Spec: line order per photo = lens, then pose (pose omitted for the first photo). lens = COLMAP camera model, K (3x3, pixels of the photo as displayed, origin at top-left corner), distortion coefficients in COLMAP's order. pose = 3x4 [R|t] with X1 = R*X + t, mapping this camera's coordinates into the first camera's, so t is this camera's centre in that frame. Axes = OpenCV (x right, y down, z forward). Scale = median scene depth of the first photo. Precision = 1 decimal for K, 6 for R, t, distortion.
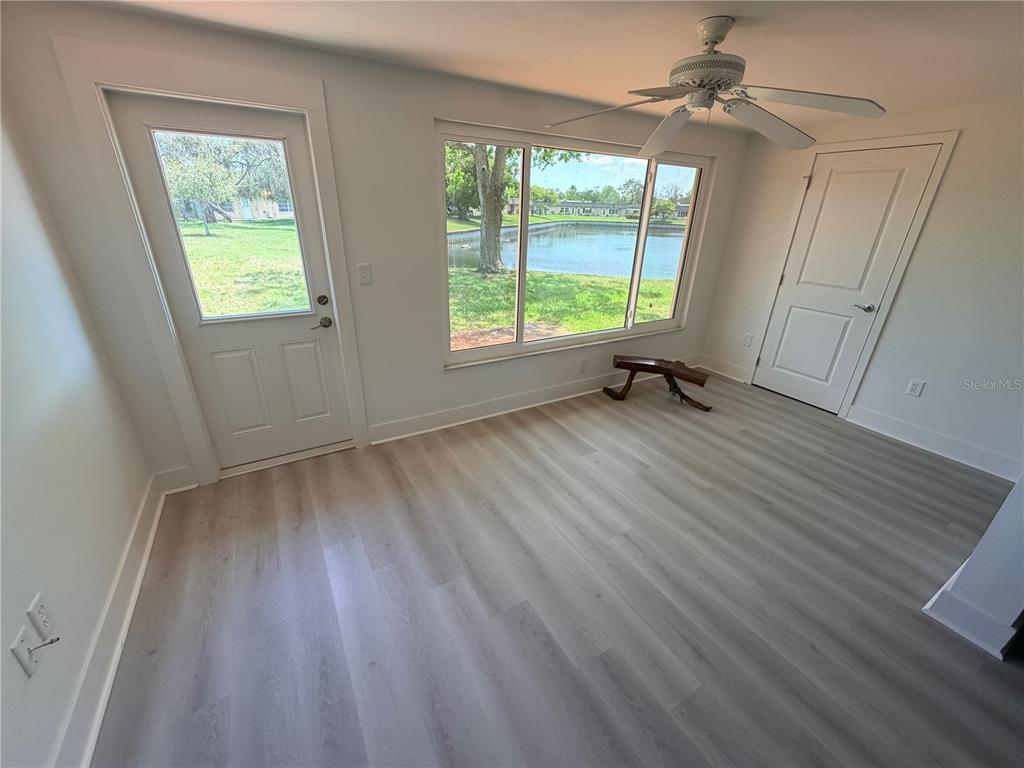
lens RADIAL K [[422.6, 0, 506.1], [0, 422.6, 378.9], [0, 0, 1]] dist [0.002340, 0.000022]
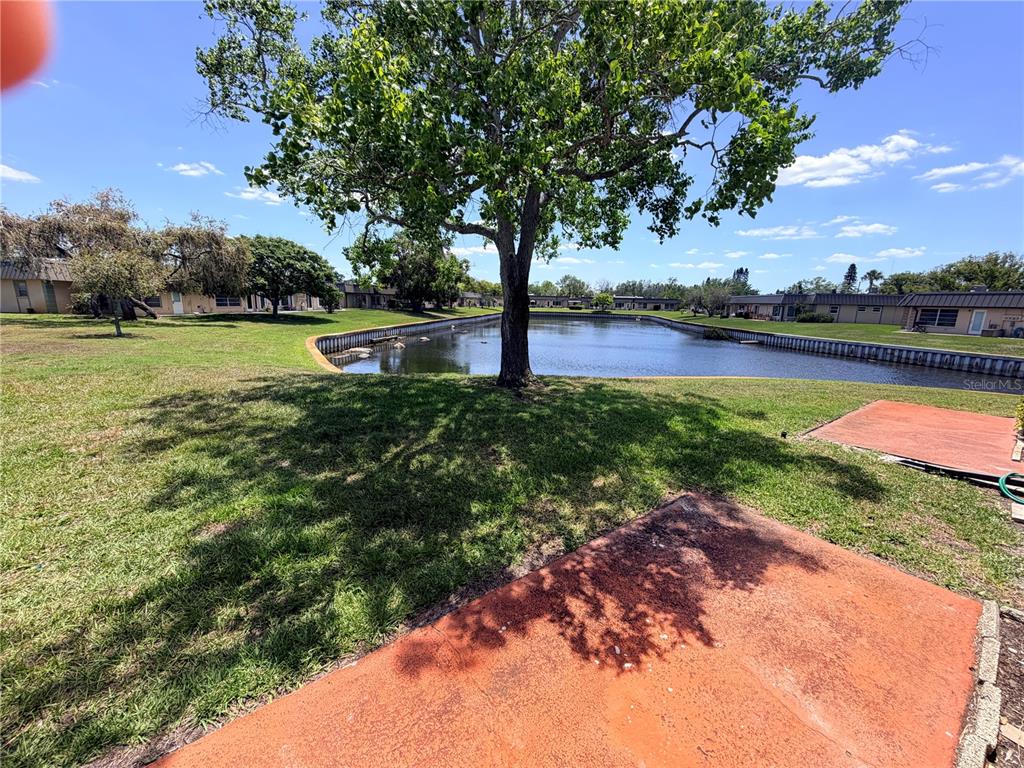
lens RADIAL K [[422.6, 0, 513.6], [0, 422.6, 381.7], [0, 0, 1]] dist [0.002340, 0.000022]
pose [[0.989948, -0.033432, 0.137424, -0.316819], [0.059364, 0.980145, -0.189189, -0.249937], [-0.128371, 0.195446, 0.972277, 0.600763]]
